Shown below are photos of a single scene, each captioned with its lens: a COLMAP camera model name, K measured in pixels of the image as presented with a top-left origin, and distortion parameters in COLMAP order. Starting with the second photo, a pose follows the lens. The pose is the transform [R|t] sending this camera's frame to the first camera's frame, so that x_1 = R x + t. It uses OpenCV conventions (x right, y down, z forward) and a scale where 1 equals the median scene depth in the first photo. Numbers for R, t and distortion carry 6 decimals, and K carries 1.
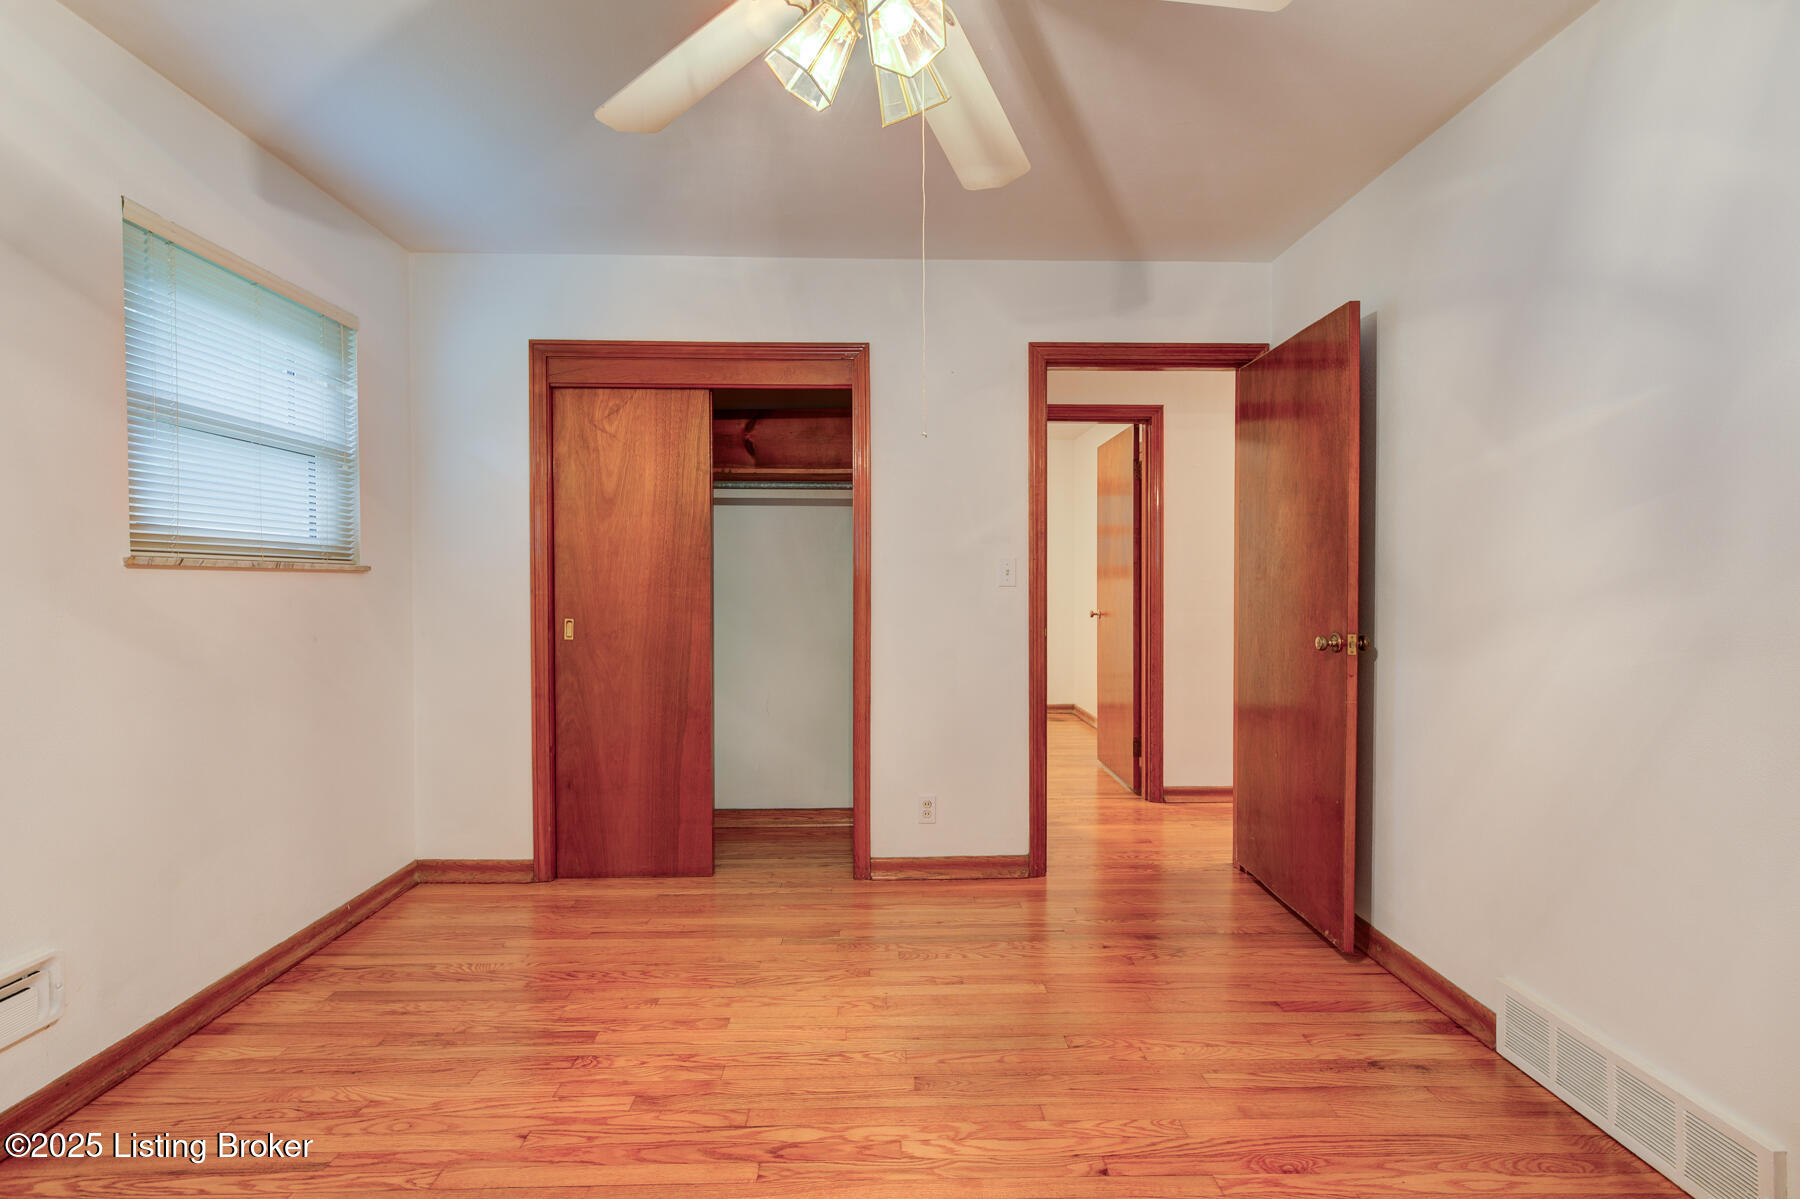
lens RADIAL K [[842.2, 0, 893.2], [0, 842.2, 592.9], [0, 0, 1]] dist [-0.001424, -0.000189]
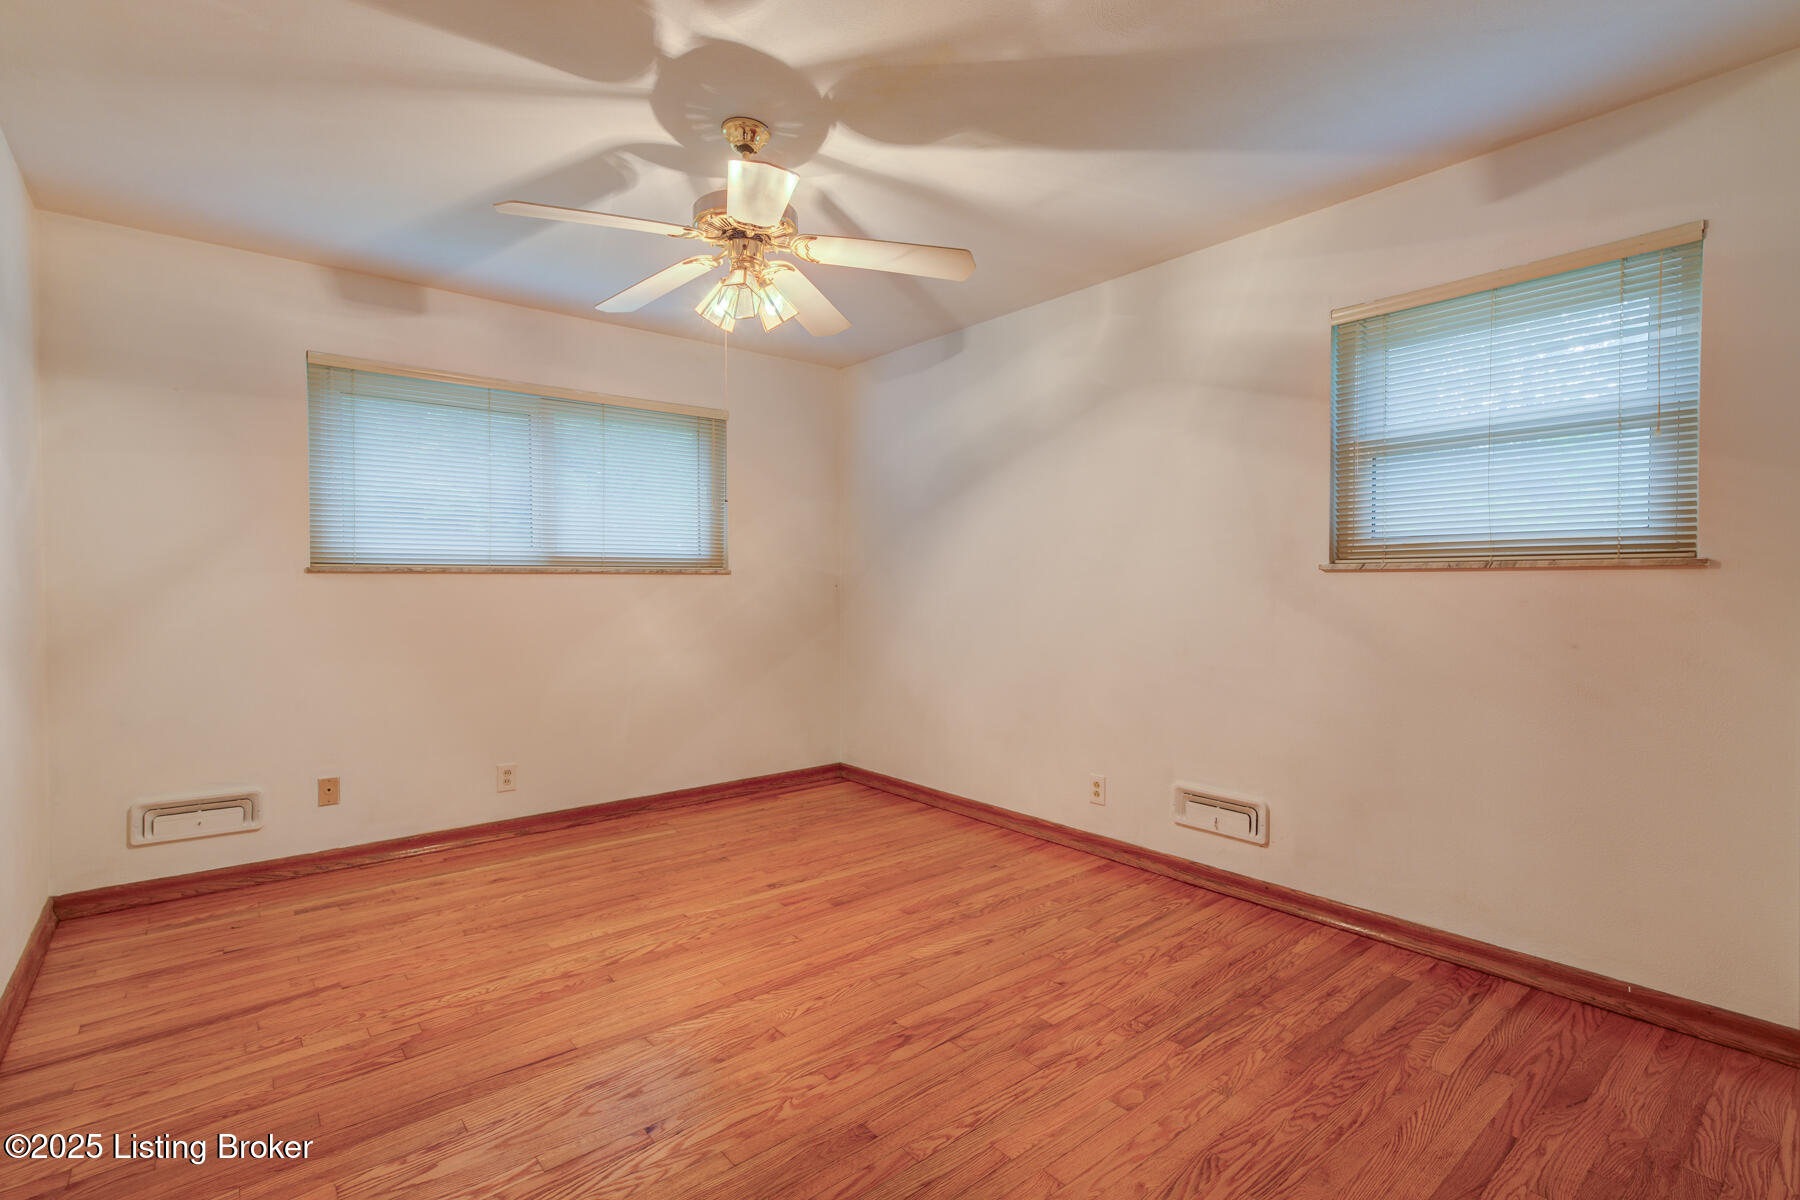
lens RADIAL K [[842.2, 0, 897.0], [0, 842.2, 597.2], [0, 0, 1]] dist [-0.001424, -0.000189]
pose [[-0.786293, 0.010171, -0.617770, 0.532777], [-0.006147, 0.999686, 0.024282, -0.016917], [0.617823, 0.022891, -0.785984, 1.637033]]
